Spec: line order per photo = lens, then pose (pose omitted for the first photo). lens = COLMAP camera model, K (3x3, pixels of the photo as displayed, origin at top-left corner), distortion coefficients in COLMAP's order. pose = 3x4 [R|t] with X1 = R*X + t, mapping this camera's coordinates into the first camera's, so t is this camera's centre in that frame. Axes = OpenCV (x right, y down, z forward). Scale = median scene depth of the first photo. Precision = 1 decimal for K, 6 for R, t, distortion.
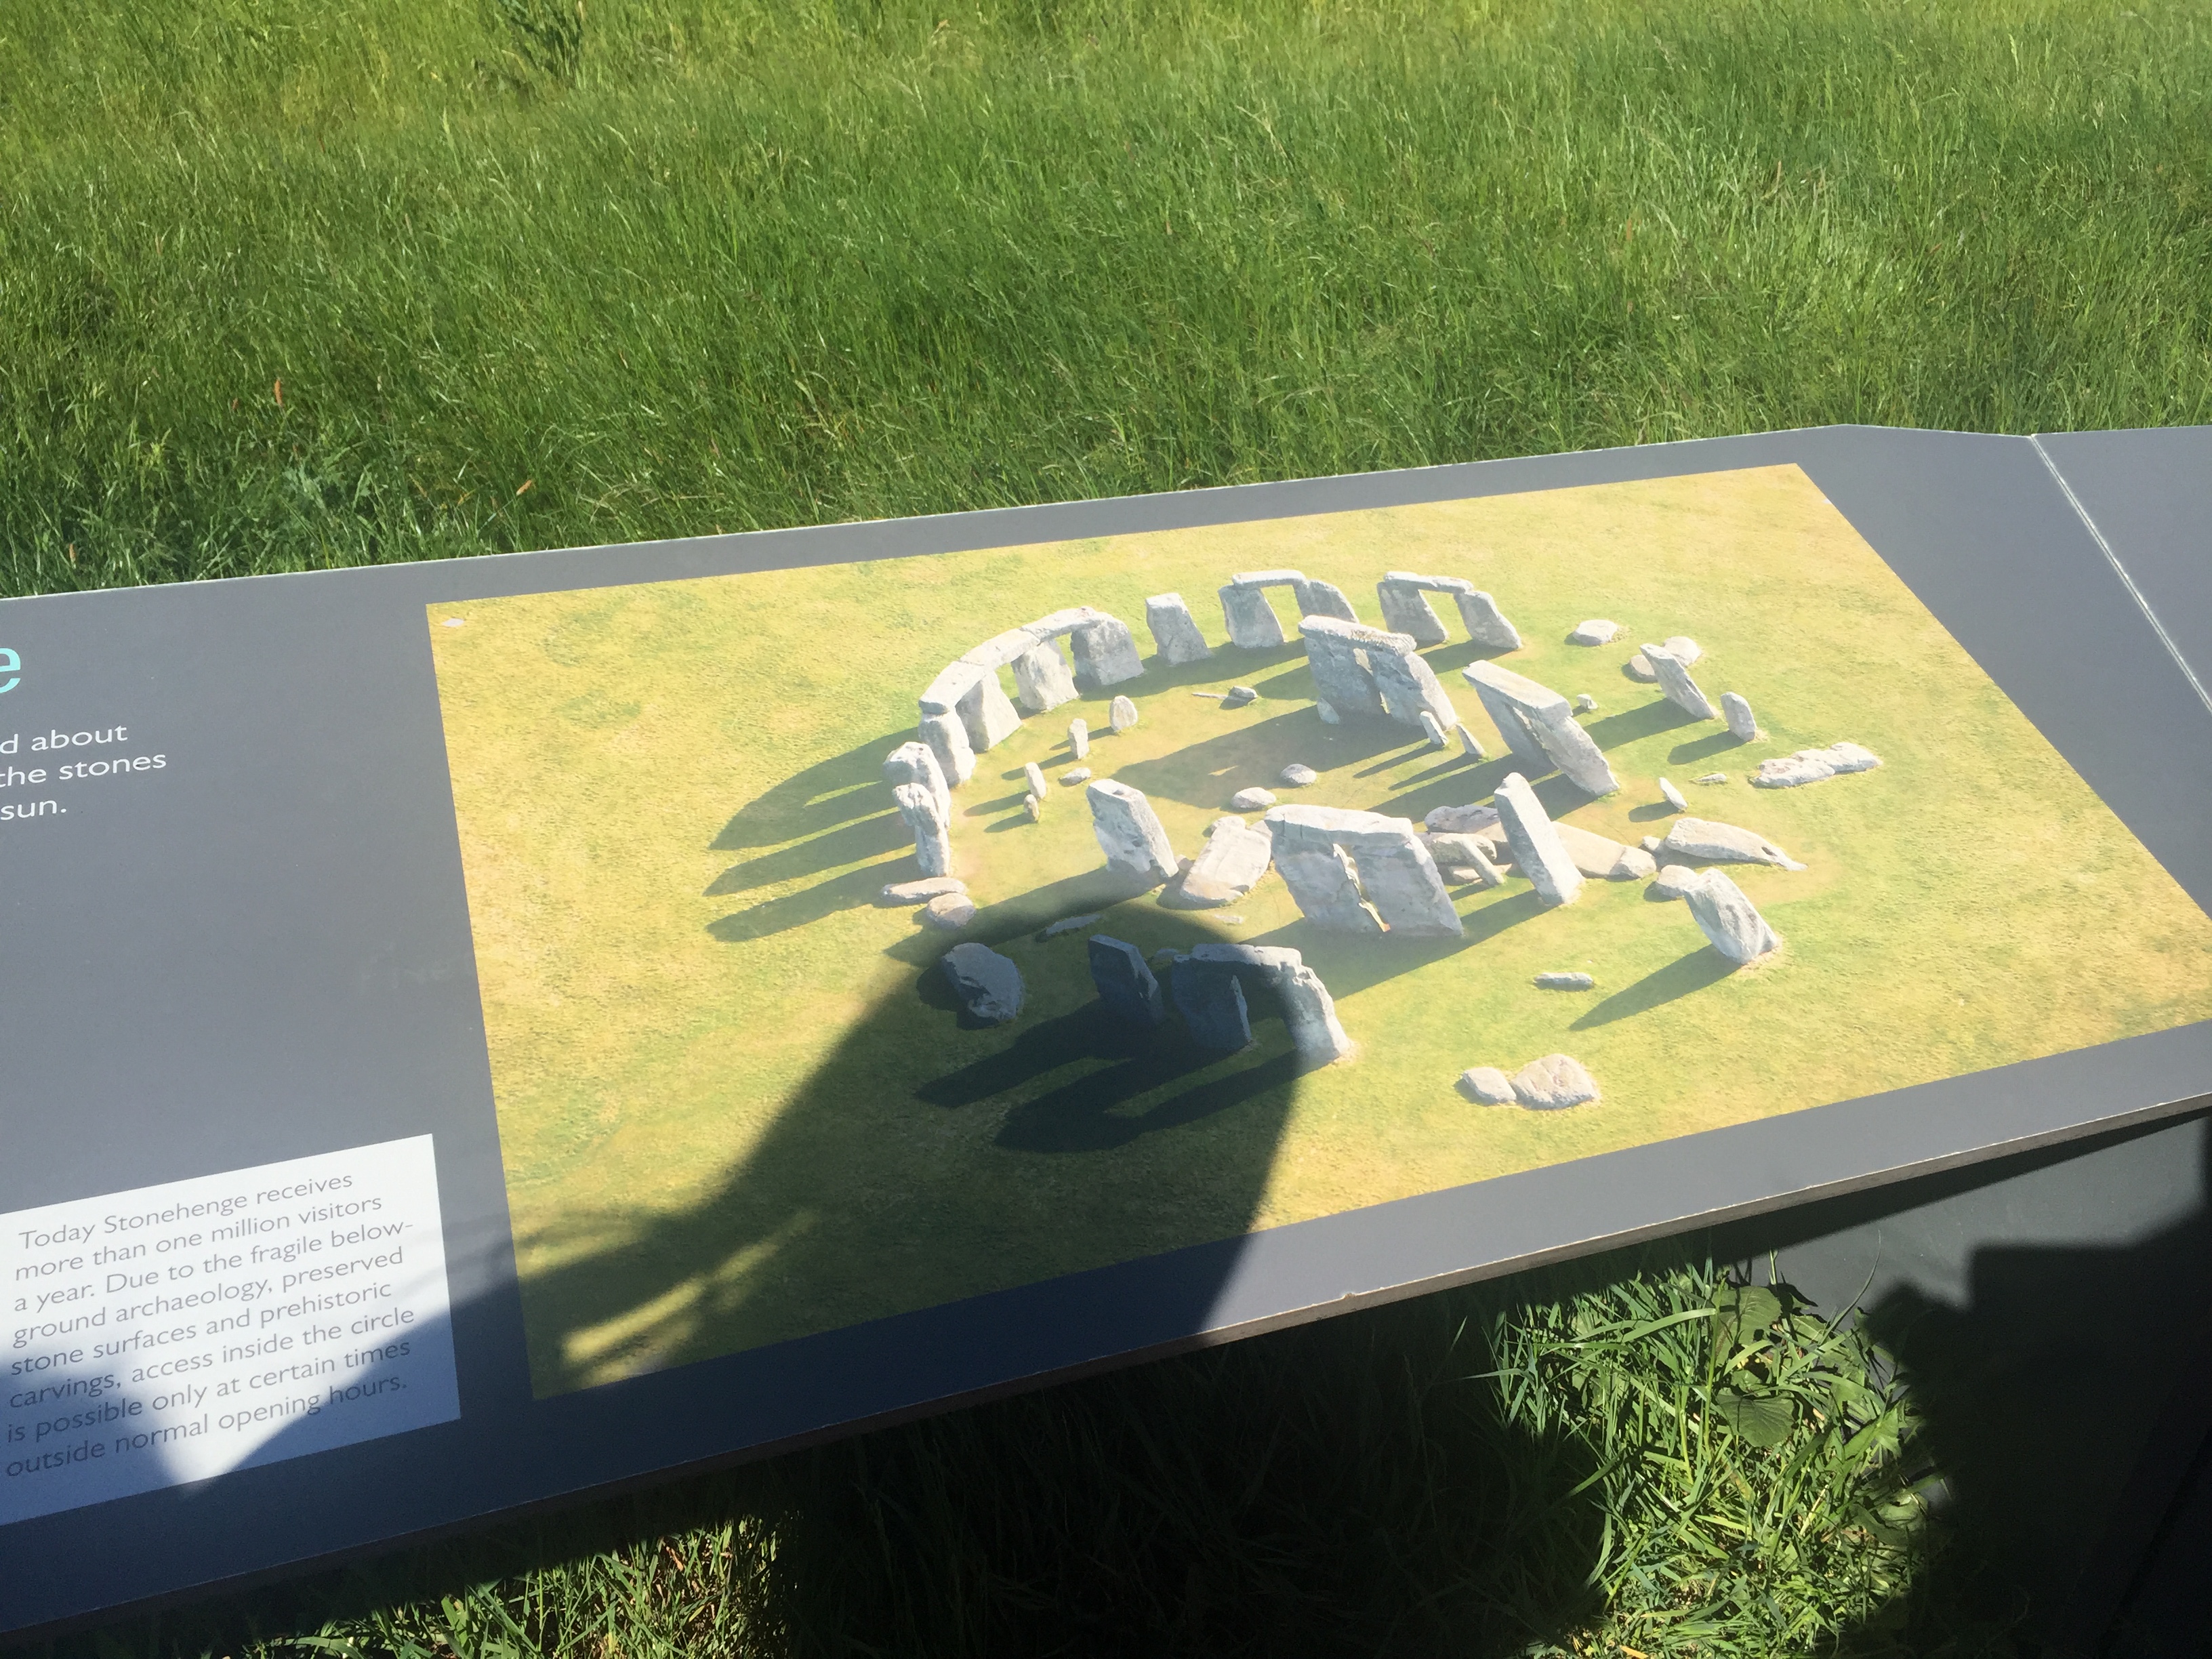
lens RADIAL K [[1846.0, 0, 1109.1], [0, 1846.0, 819.7], [0, 0, 1]] dist [0.037475, -0.055408]
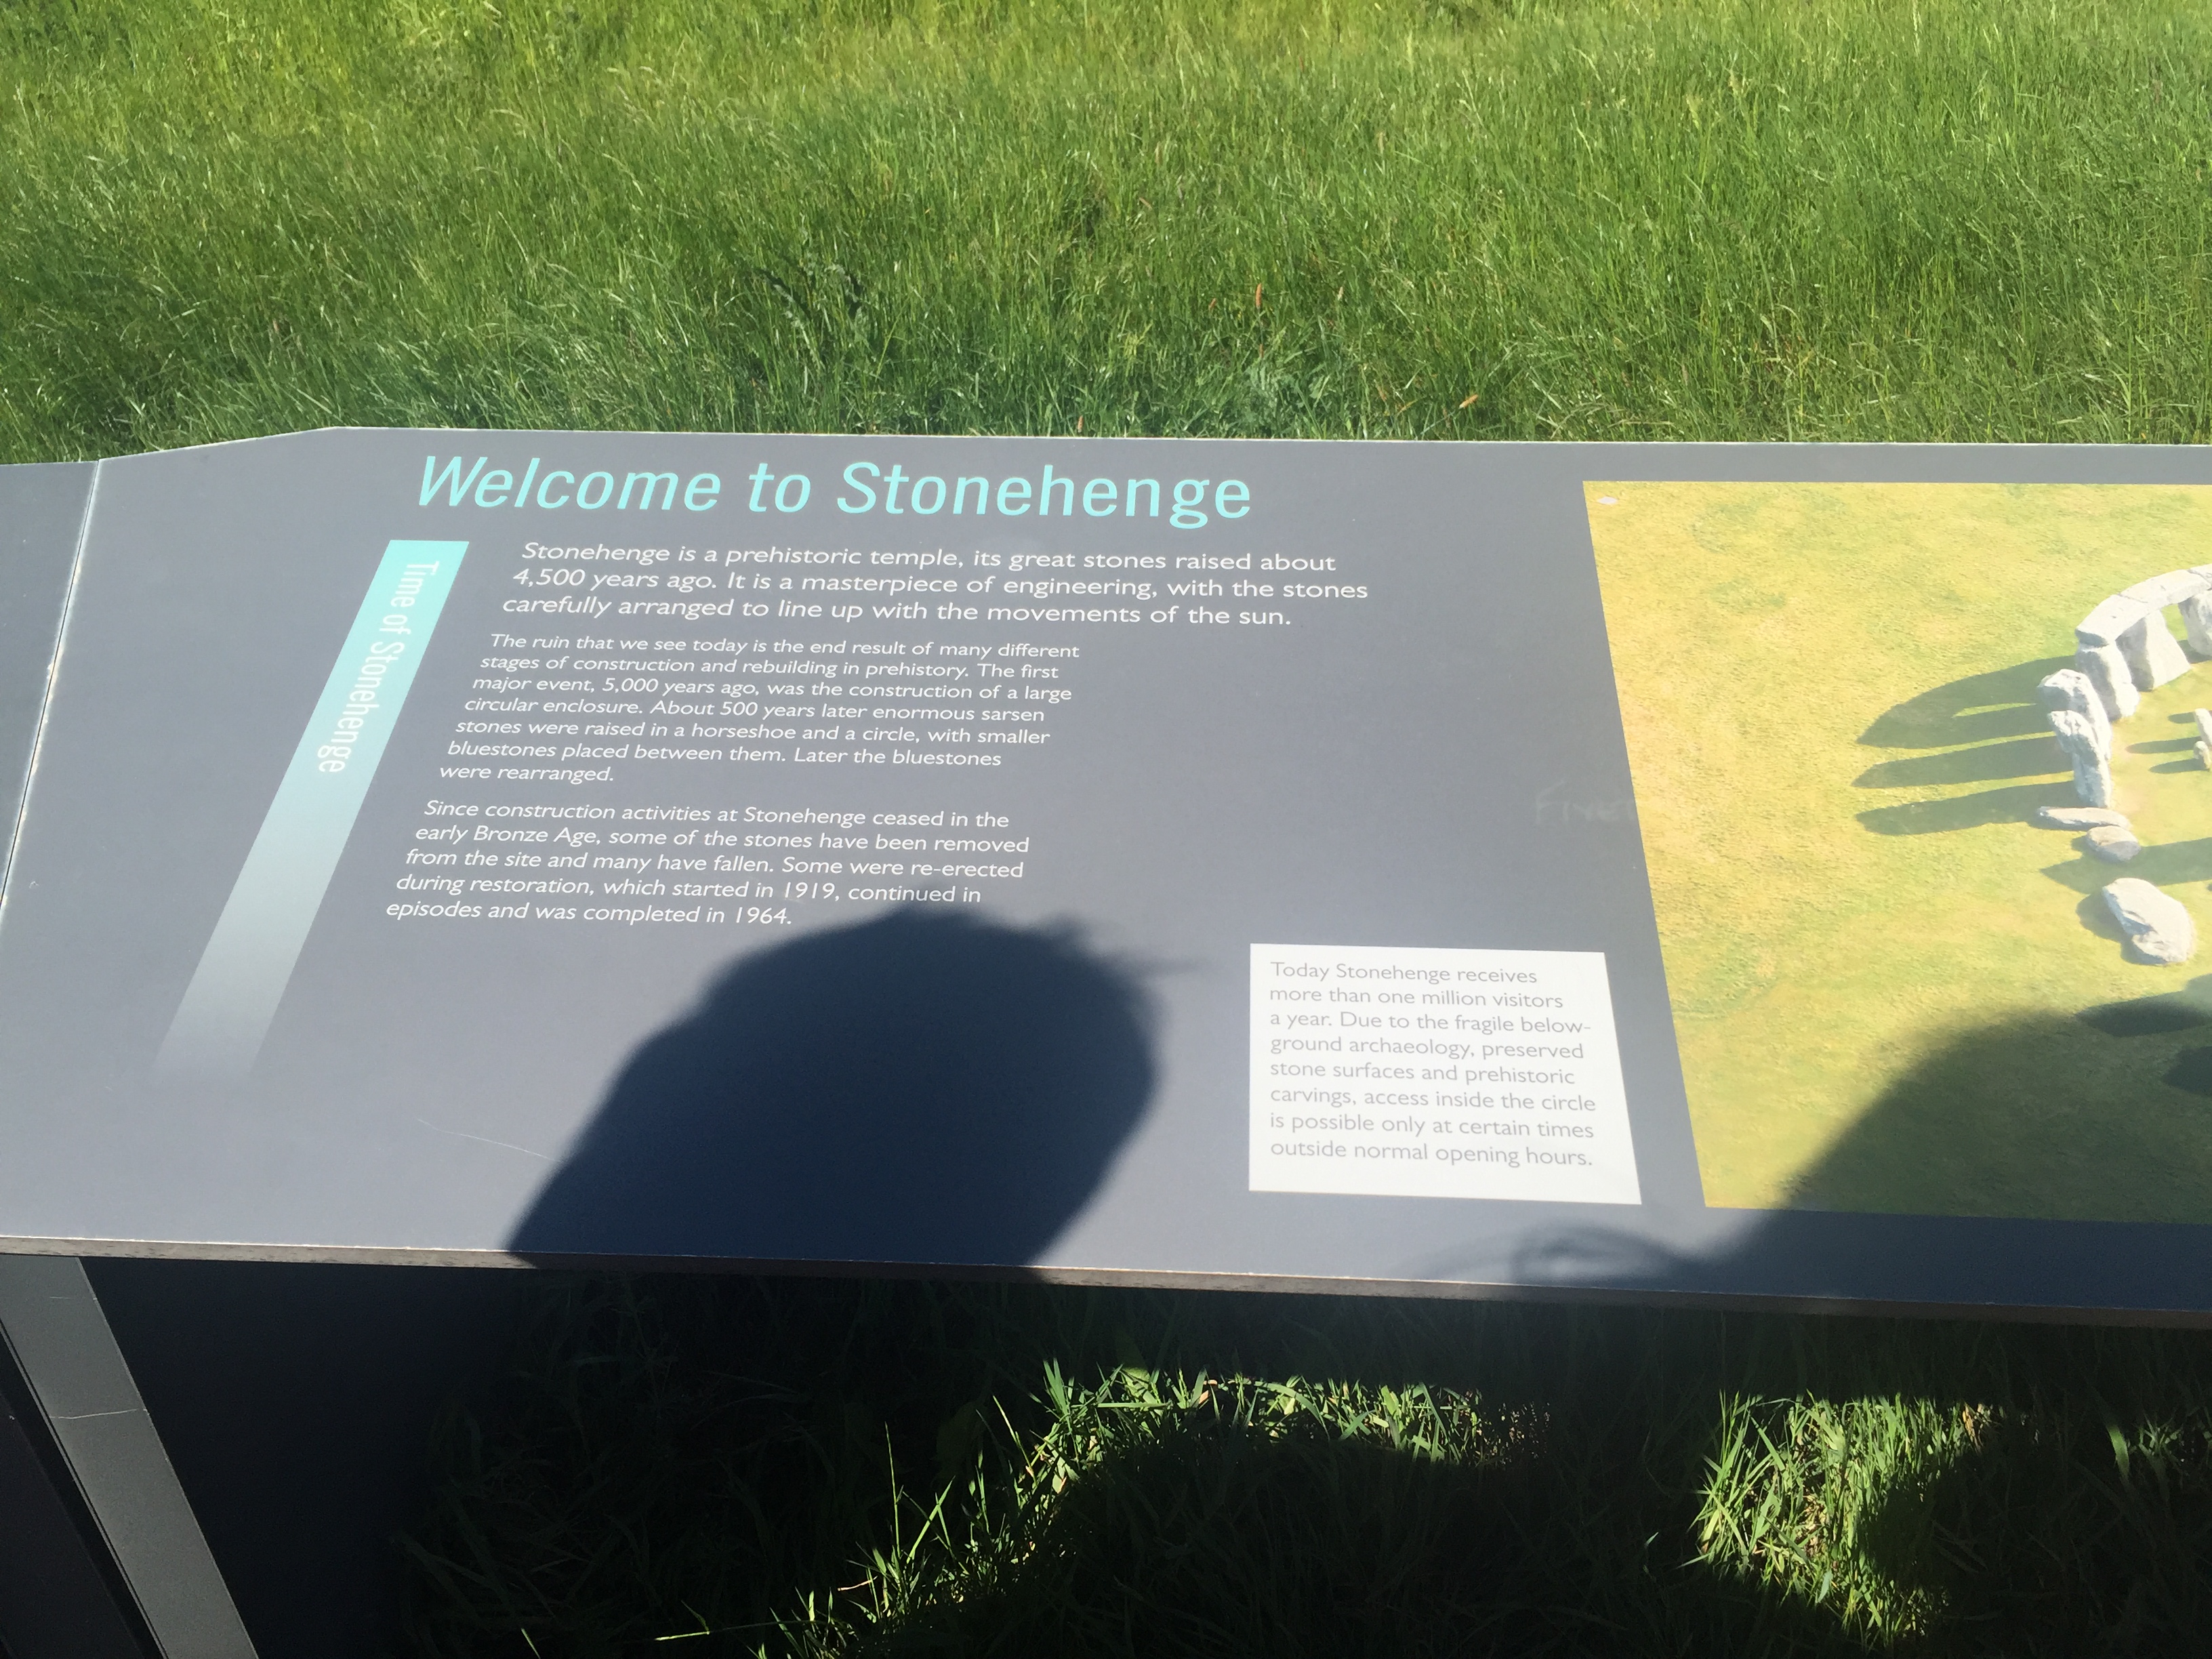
lens RADIAL K [[1846.0, 0, 1102.1], [0, 1846.0, 835.2], [0, 0, 1]] dist [0.037475, -0.055408]
pose [[0.910431, 0.173720, -0.375416, -0.204355], [-0.159503, 0.984791, 0.068888, 0.062782], [0.381674, -0.002838, 0.924293, -0.108822]]
